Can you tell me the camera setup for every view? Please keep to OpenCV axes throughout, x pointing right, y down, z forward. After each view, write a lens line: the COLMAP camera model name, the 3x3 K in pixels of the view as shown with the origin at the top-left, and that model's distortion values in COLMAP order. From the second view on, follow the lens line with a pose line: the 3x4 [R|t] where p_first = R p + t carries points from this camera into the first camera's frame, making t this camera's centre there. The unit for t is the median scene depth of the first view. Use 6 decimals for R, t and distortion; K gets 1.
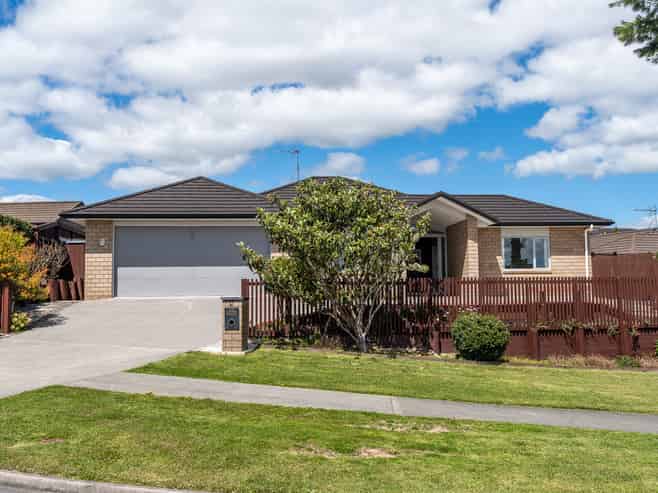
lens RADIAL K [[662.3, 0, 329.0], [0, 662.3, 246.5], [0, 0, 1]] dist [-0.009242, -0.003293]
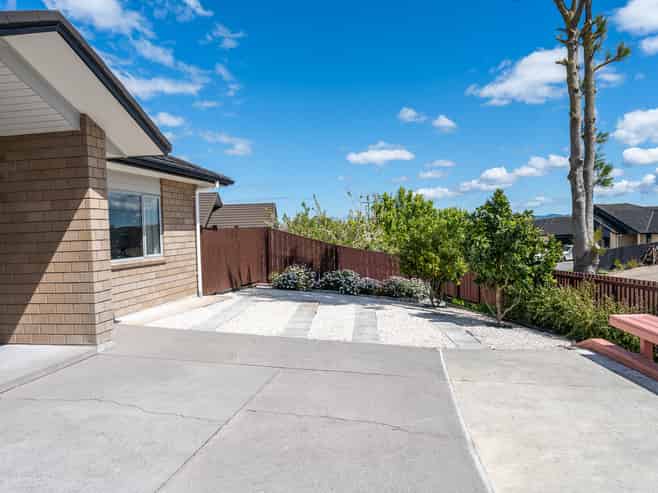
lens RADIAL K [[467.3, 0, 329.0], [0, 467.3, 246.5], [0, 0, 1]] dist [0.005504, 0.001685]
pose [[0.265153, -0.032435, 0.963661, 0.000258], [-0.041210, 0.998140, 0.044934, 0.003726], [-0.963325, -0.051627, 0.263323, 0.771250]]
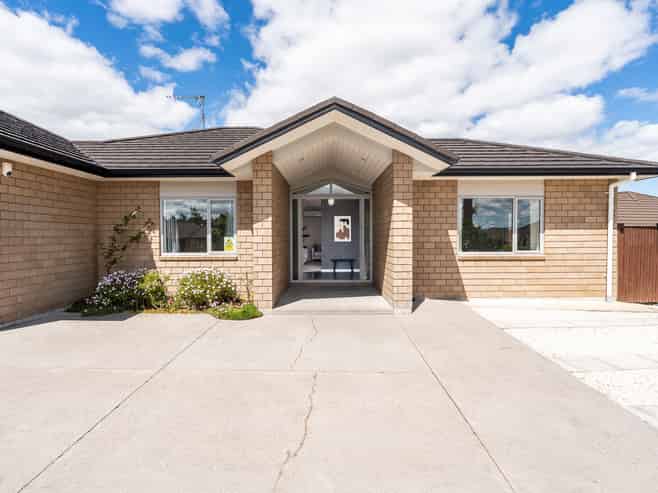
lens RADIAL K [[340.0, 0, 329.0], [0, 340.0, 246.5], [0, 0, 1]] dist [-0.003605, -0.000367]
pose [[0.996738, 0.008844, -0.080213, 0.173071], [-0.000617, 0.994783, 0.102010, -0.001507], [0.080697, -0.101628, 0.991544, 0.694625]]
